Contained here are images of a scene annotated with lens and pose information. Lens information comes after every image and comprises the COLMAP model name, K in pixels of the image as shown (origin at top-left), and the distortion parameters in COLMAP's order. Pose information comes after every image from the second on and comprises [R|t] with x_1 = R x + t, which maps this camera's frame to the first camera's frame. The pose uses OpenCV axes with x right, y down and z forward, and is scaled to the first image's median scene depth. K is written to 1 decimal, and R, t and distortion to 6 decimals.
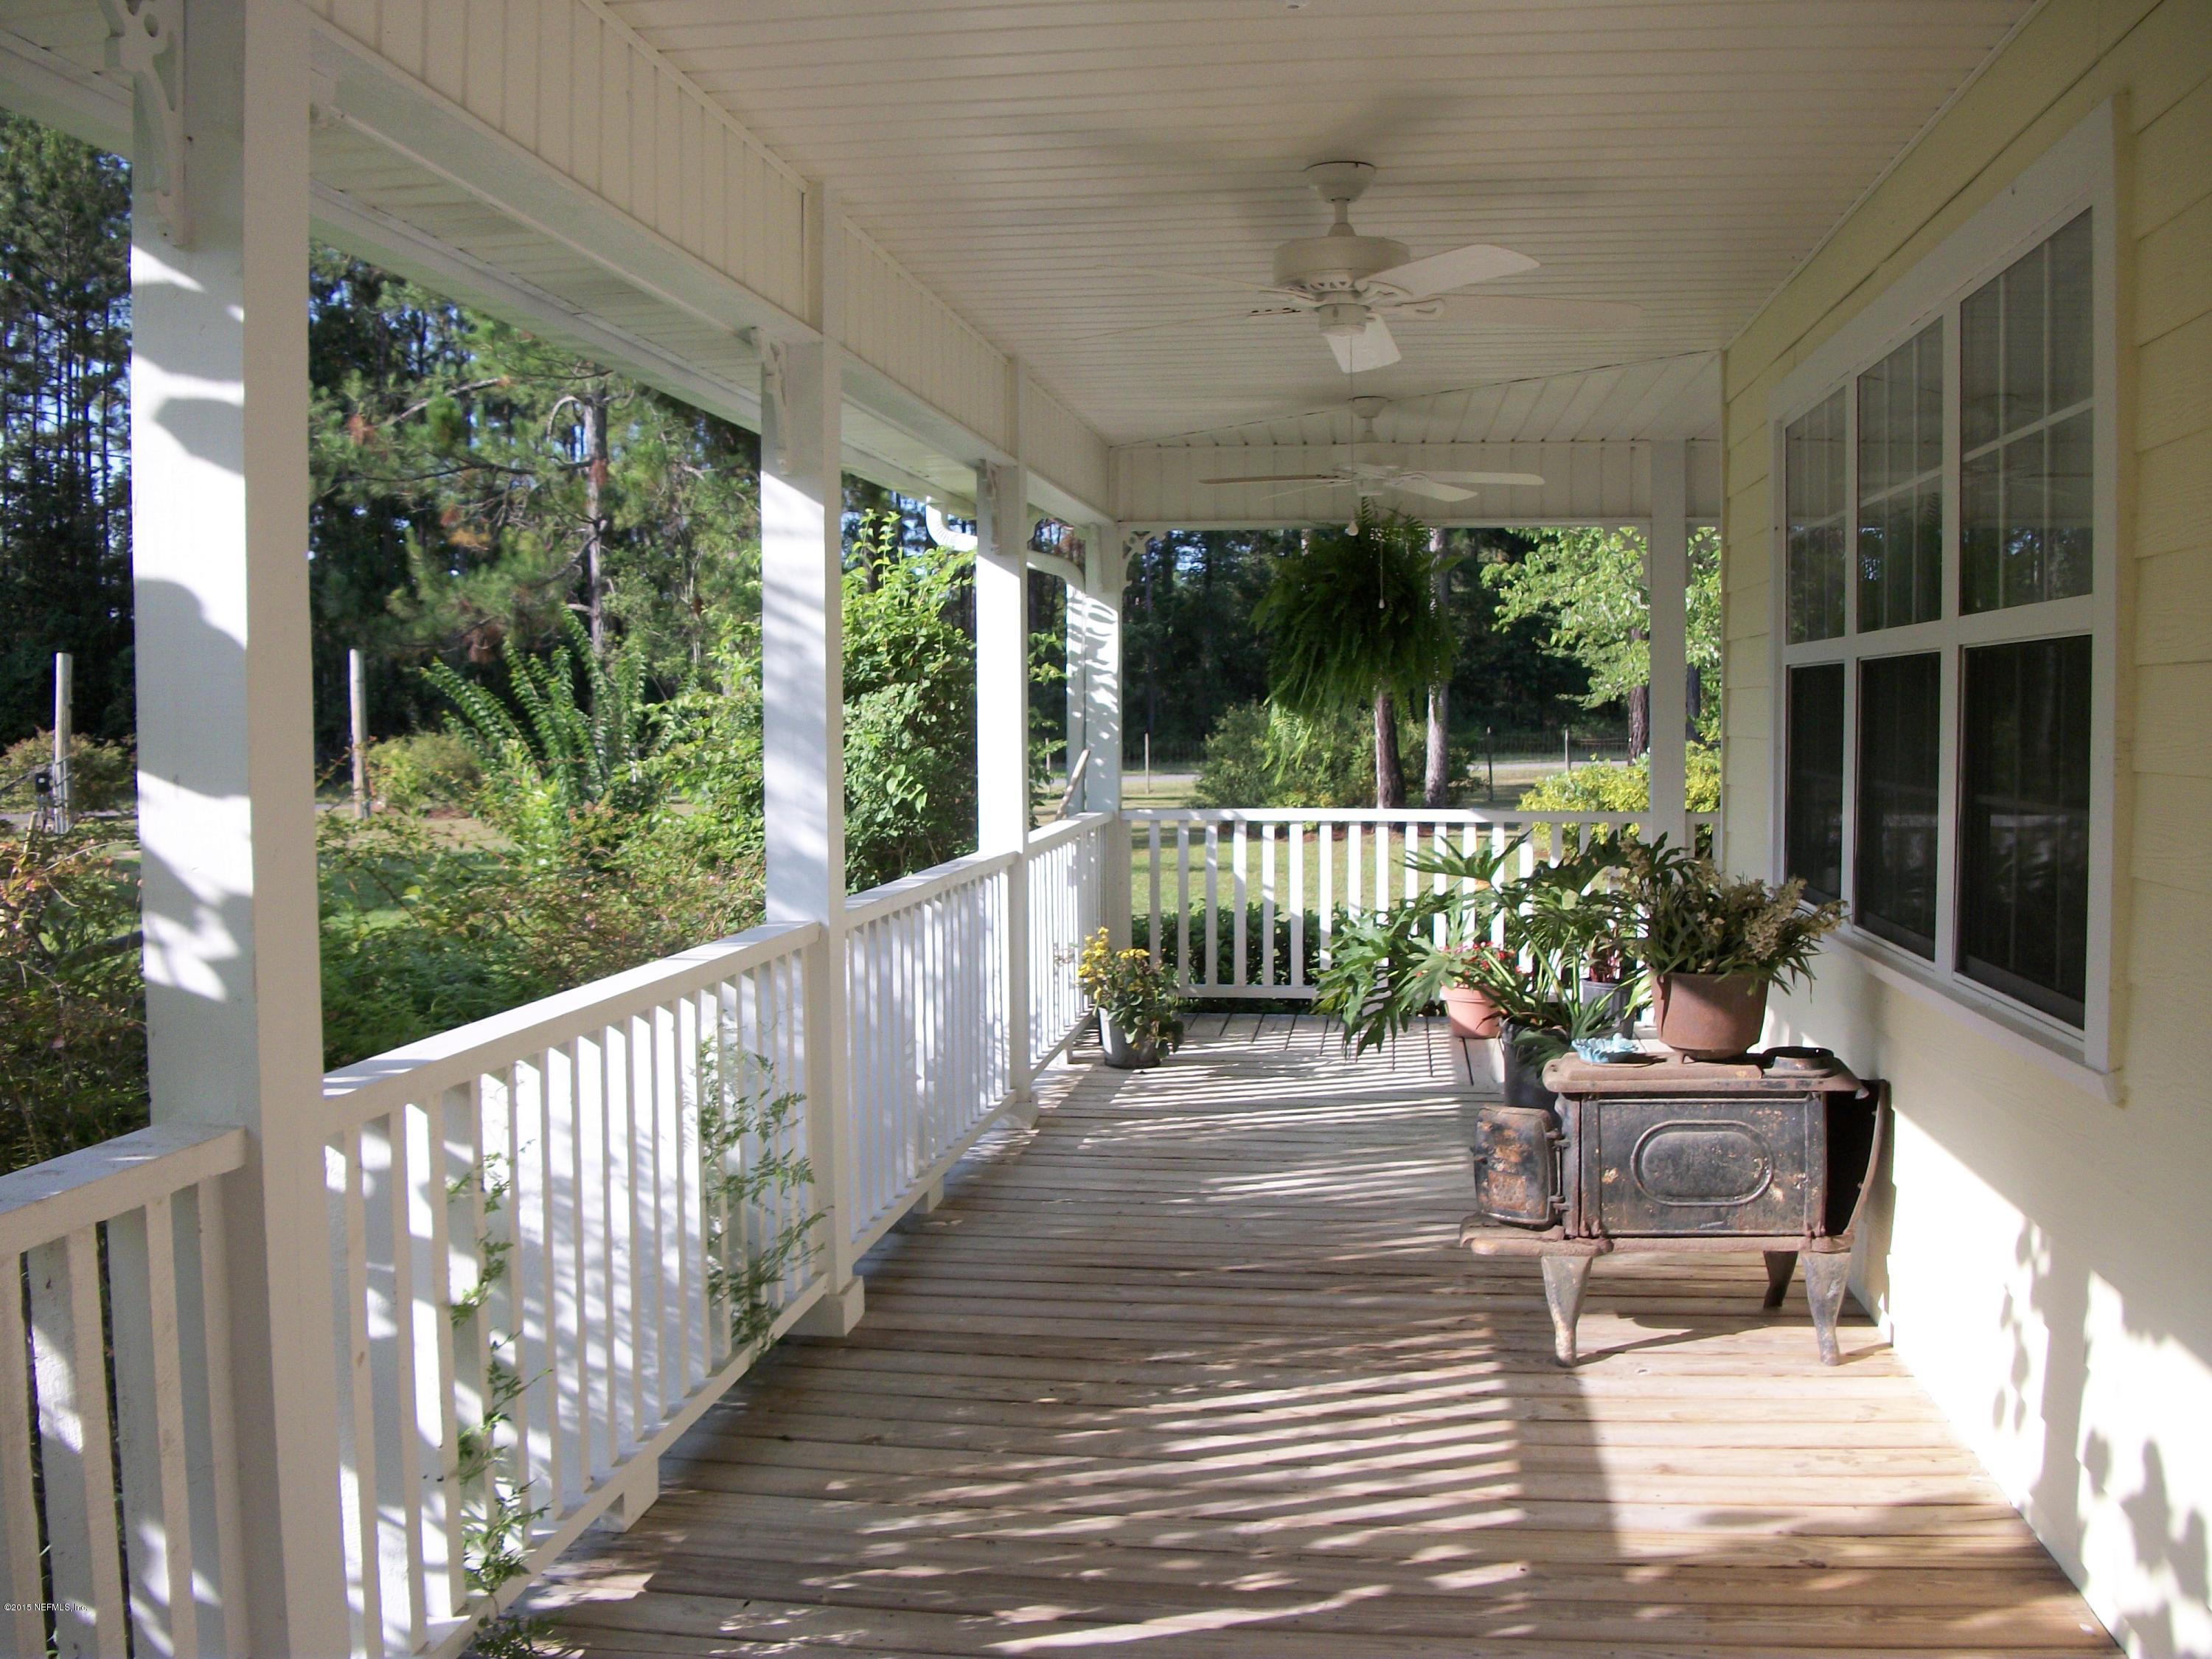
lens RADIAL K [[2127.2, 0, 1113.9], [0, 2127.2, 818.0], [0, 0, 1]] dist [-0.156770, 0.097576]
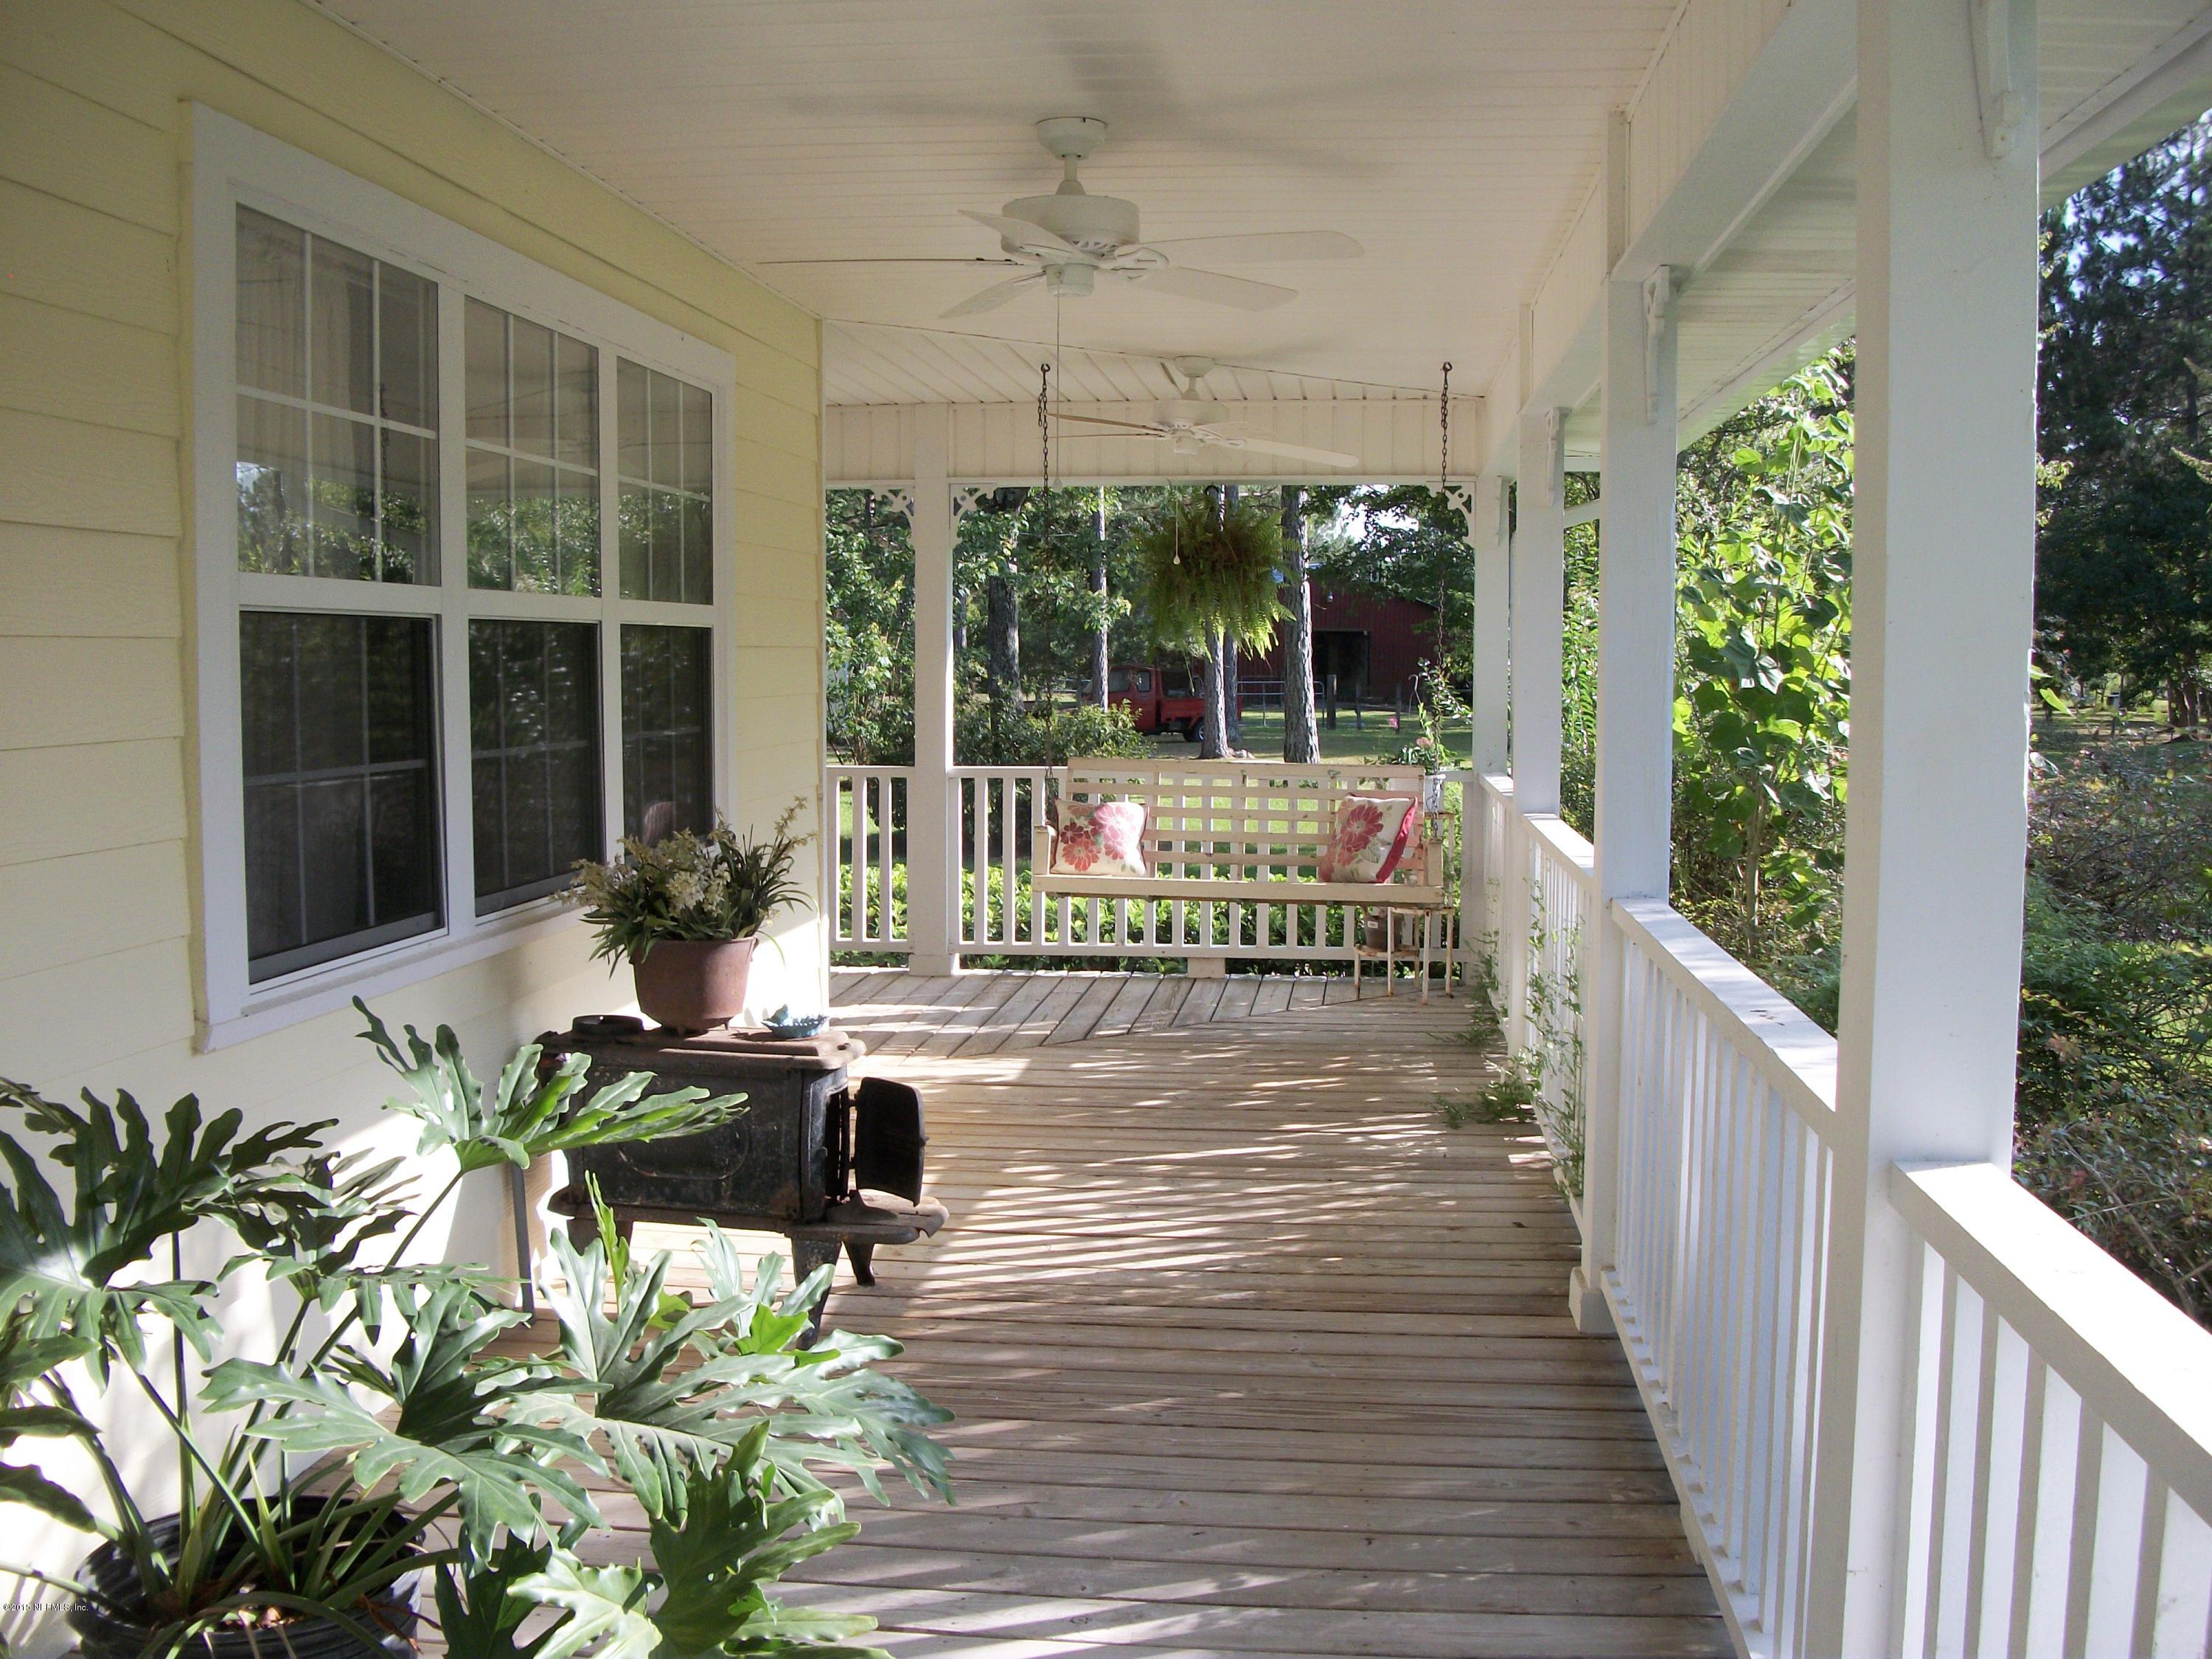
lens RADIAL K [[2127.2, 0, 1113.9], [0, 2127.2, 818.0], [0, 0, 1]] dist [-0.156770, 0.097576]
pose [[-0.999350, 0.018593, -0.030878, 0.122113], [0.014348, 0.991093, 0.132396, -0.121428], [0.033065, 0.131866, -0.990716, 2.150487]]
